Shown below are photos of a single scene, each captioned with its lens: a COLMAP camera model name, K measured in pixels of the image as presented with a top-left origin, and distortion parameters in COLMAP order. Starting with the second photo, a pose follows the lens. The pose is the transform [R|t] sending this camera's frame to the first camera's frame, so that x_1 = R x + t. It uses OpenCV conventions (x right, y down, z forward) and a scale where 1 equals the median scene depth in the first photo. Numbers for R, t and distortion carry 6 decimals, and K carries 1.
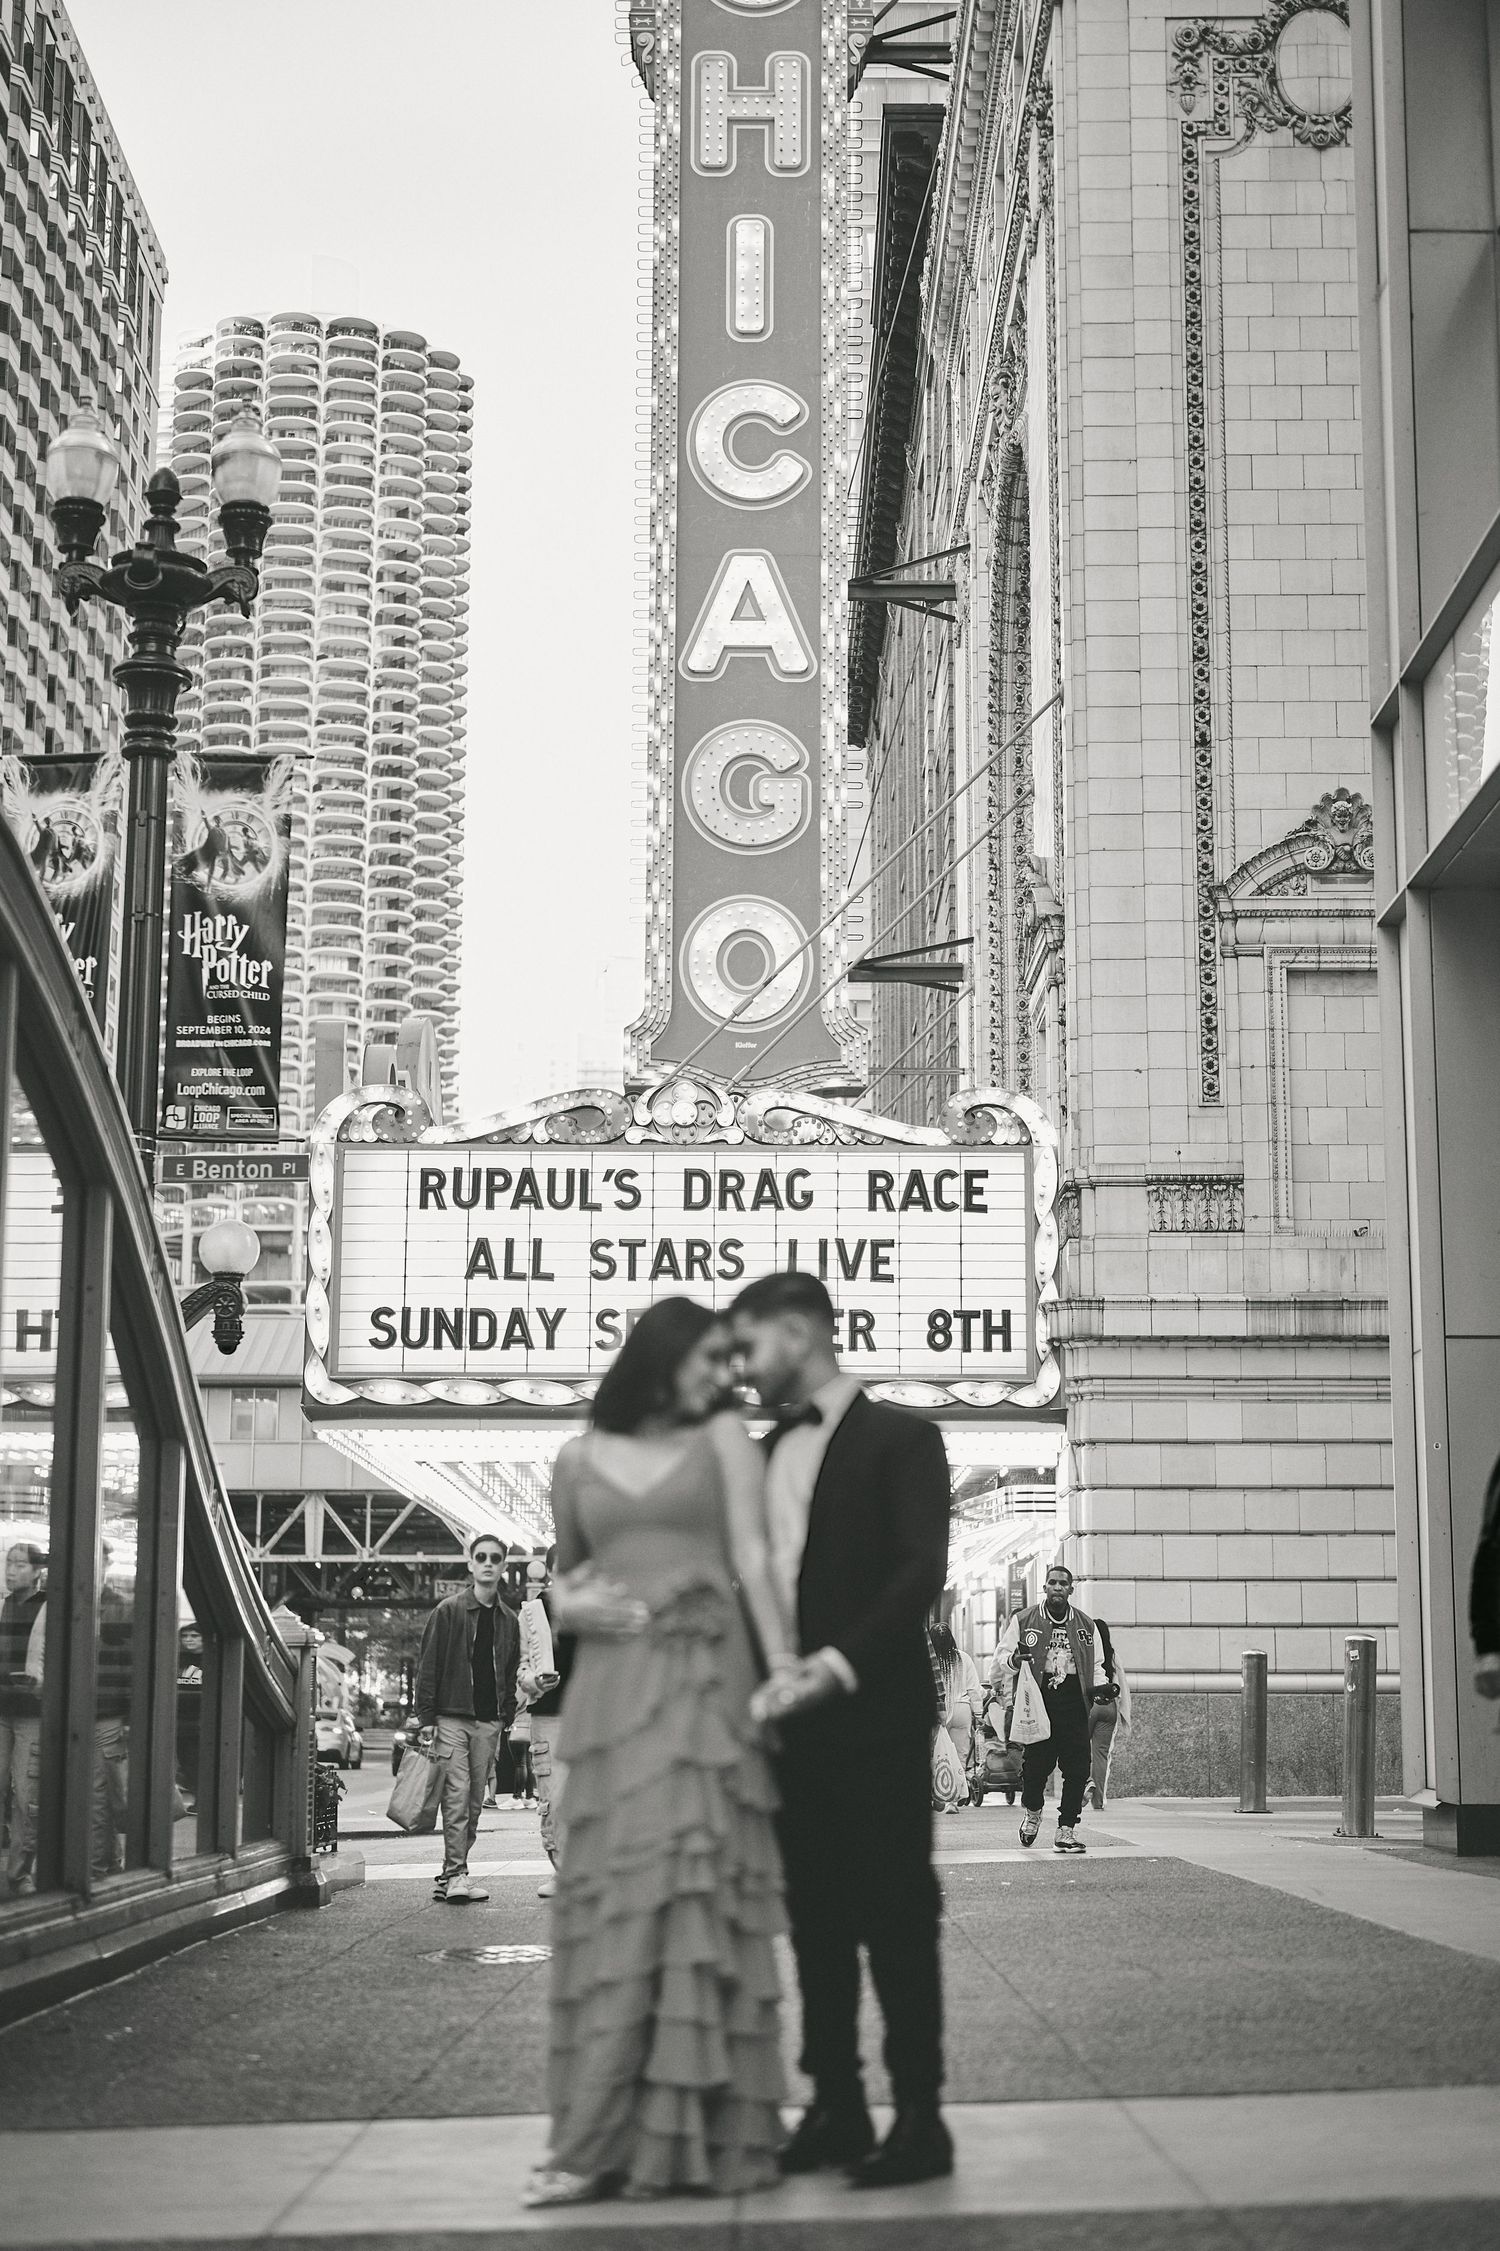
lens RADIAL K [[3252.8, 0, 750.0], [0, 3252.8, 1125.5], [0, 0, 1]] dist [-0.013075, 0.089193]
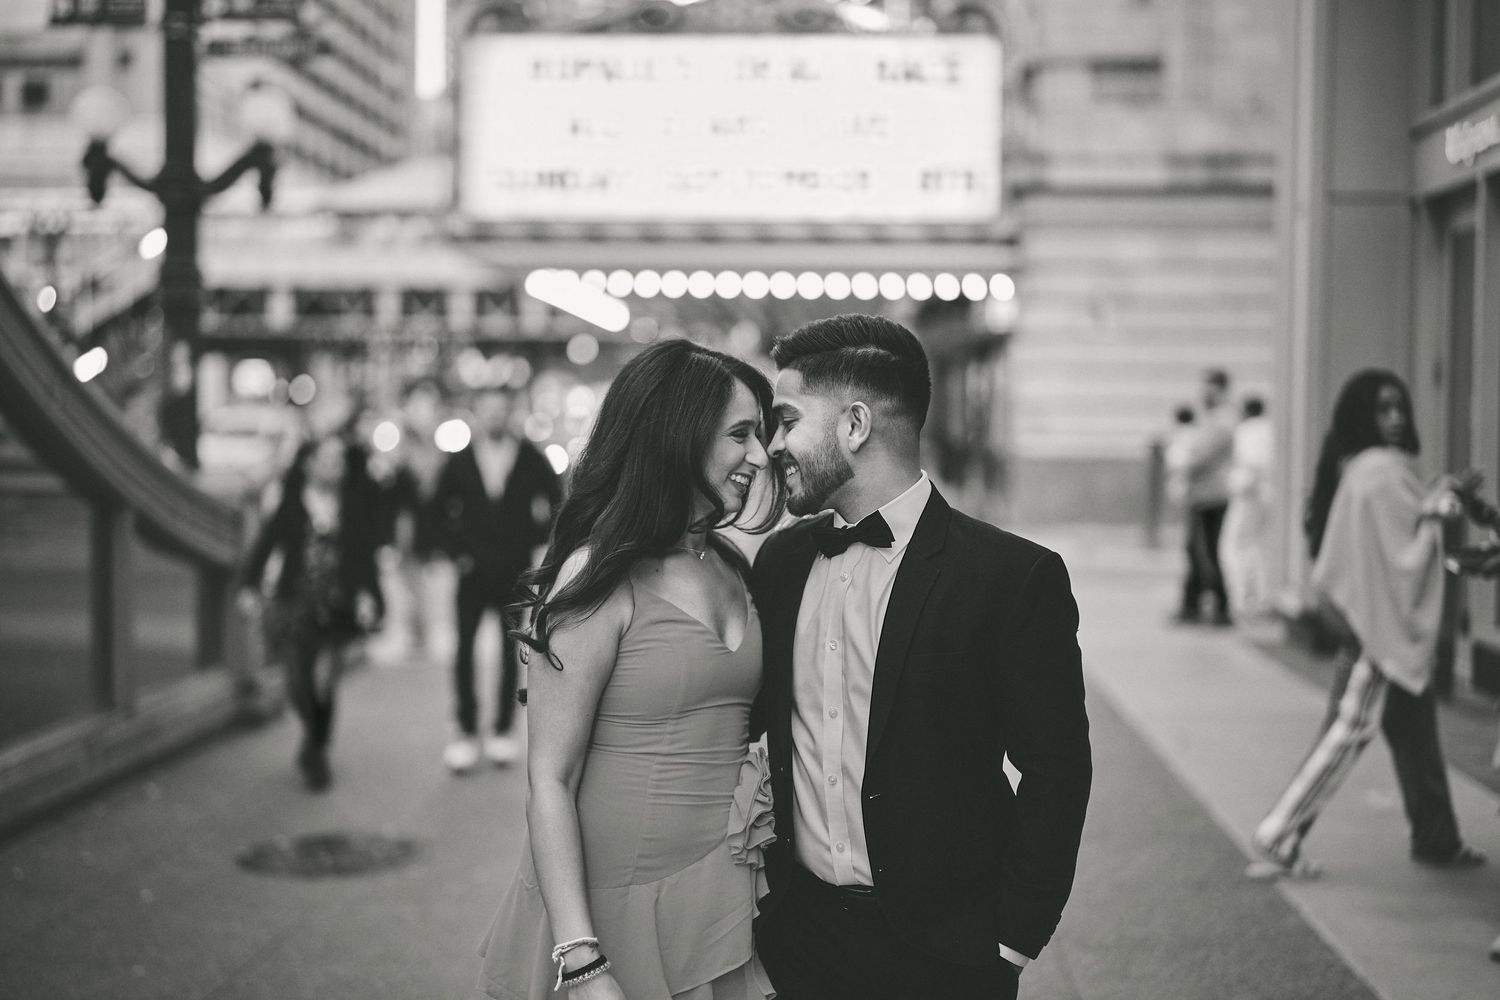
lens RADIAL K [[2073.5, 0, 750.0], [0, 2073.5, 500.0], [0, 0, 1]] dist [0.209544, -1.547548]
pose [[0.998827, 0.008004, -0.047759, 0.028435], [0.002584, 0.976032, 0.217610, 0.005698], [0.048356, -0.217478, 0.974867, 0.151260]]
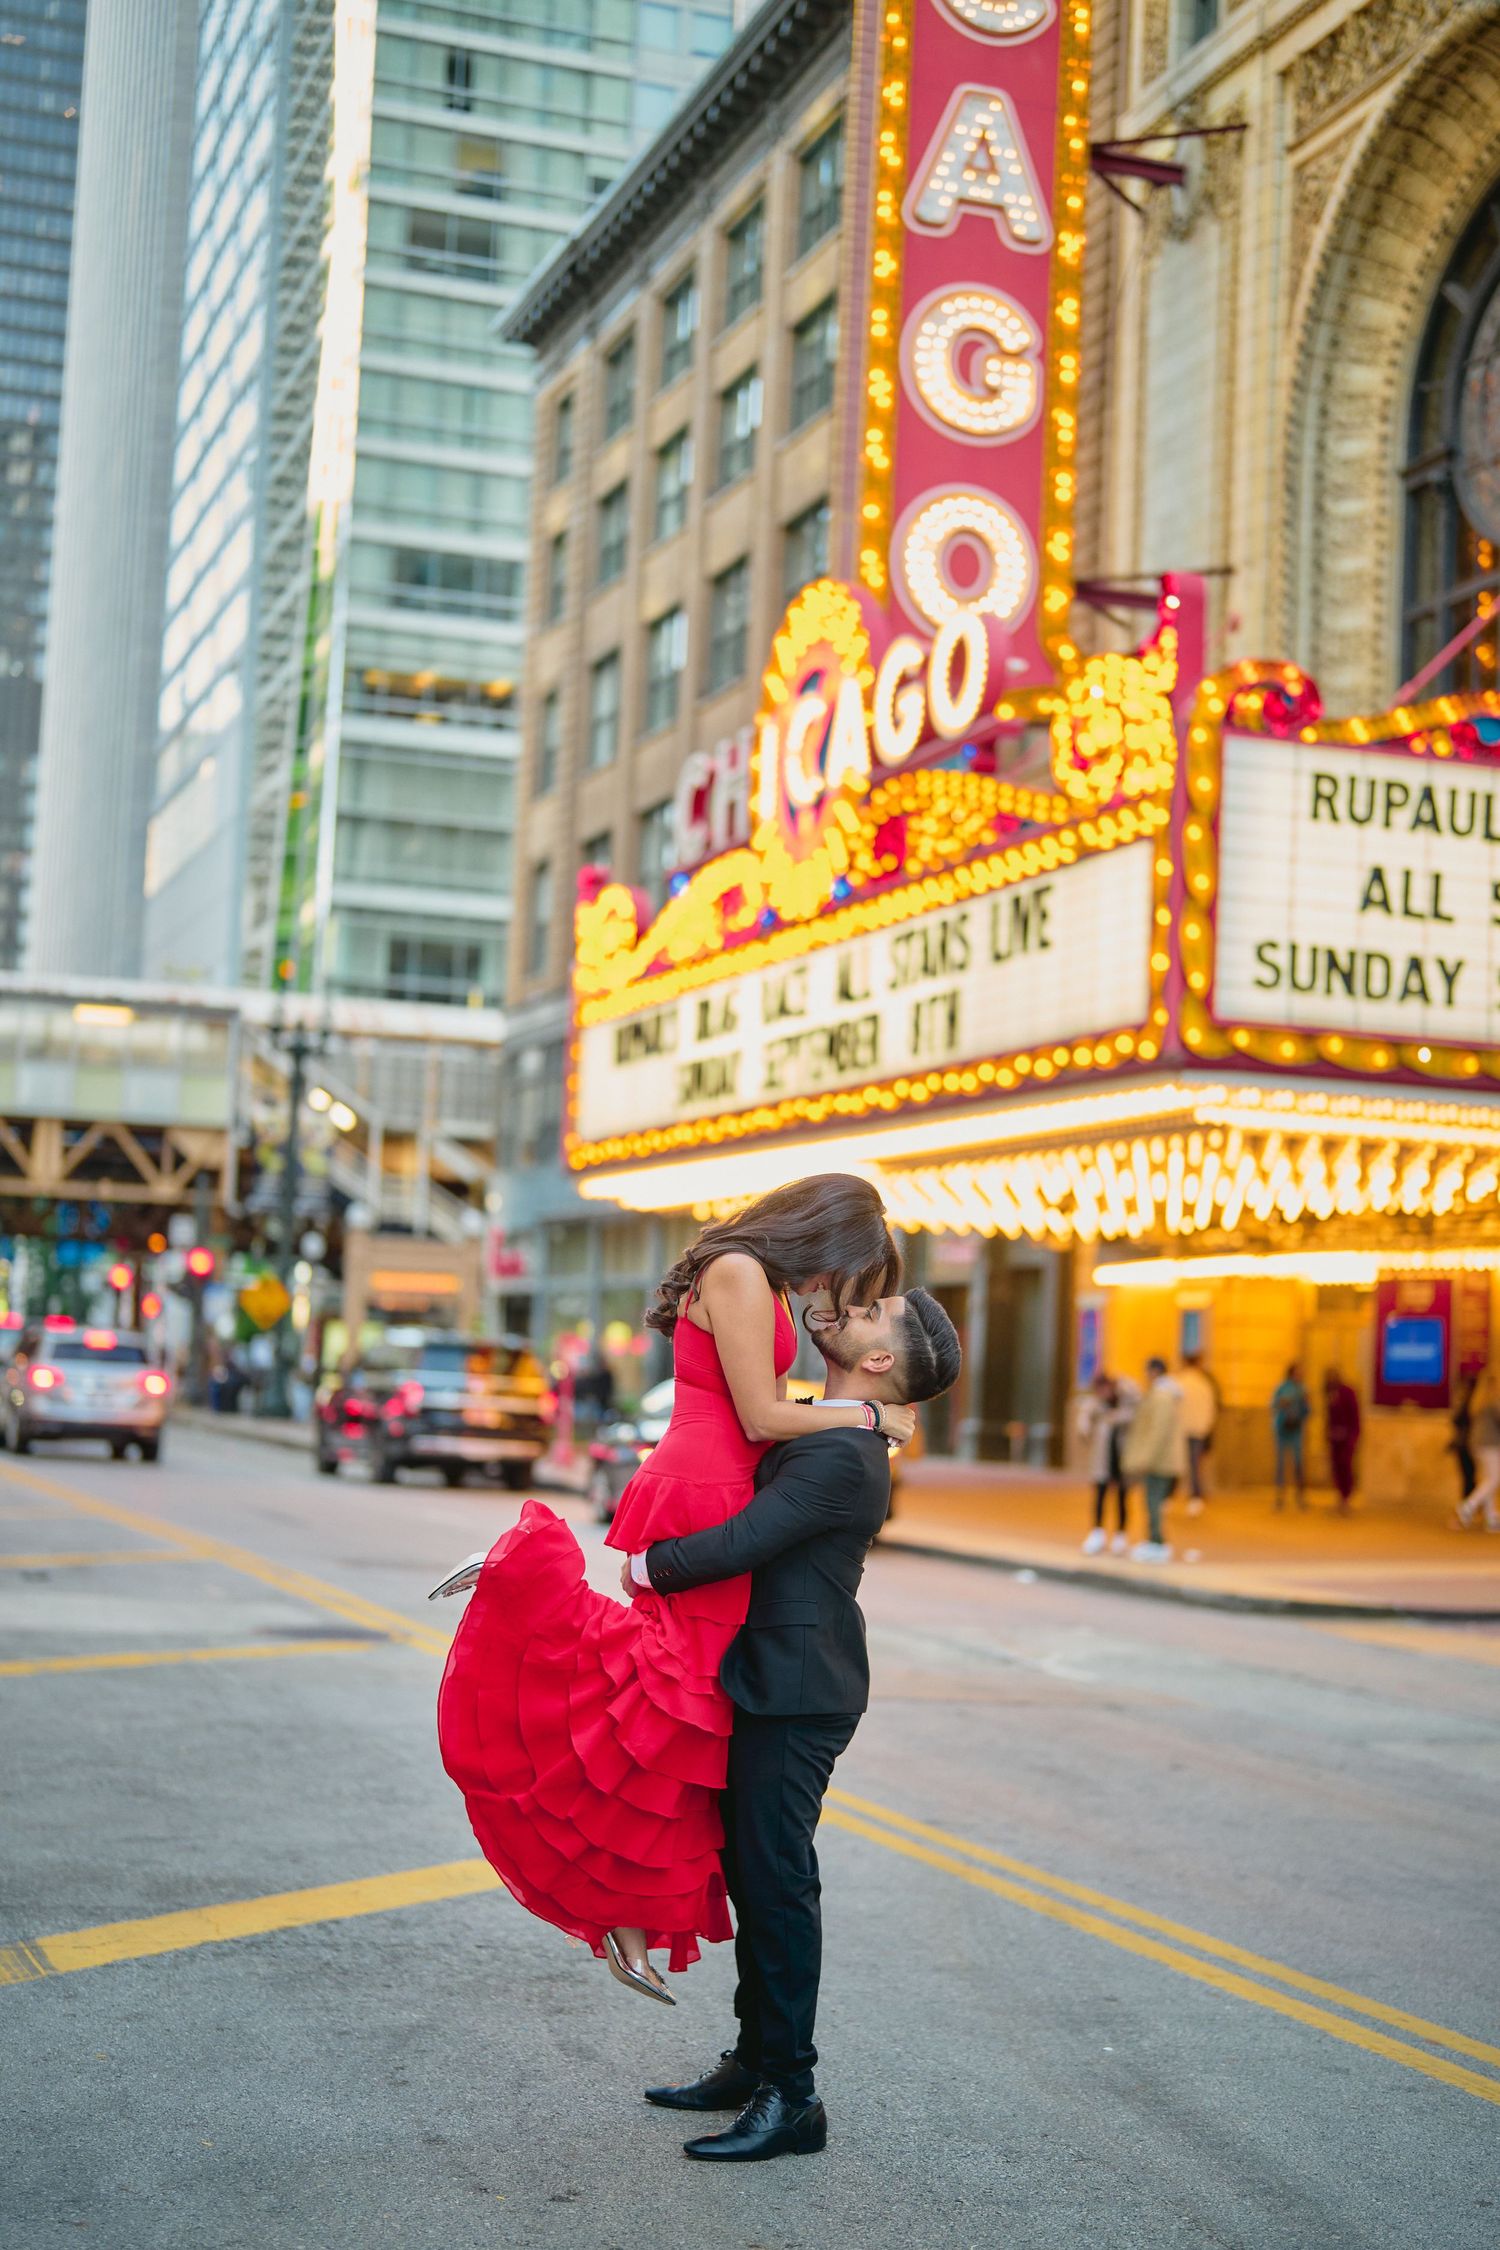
lens RADIAL K [[3092.5, 0, 737.0], [0, 3092.5, 1126.2], [0, 0, 1]] dist [-0.006524, -0.037170]
pose [[0.945999, 0.065378, 0.317508, -0.467806], [-0.099642, 0.990678, 0.092886, 0.043186], [-0.308476, -0.119507, 0.943695, 0.311080]]
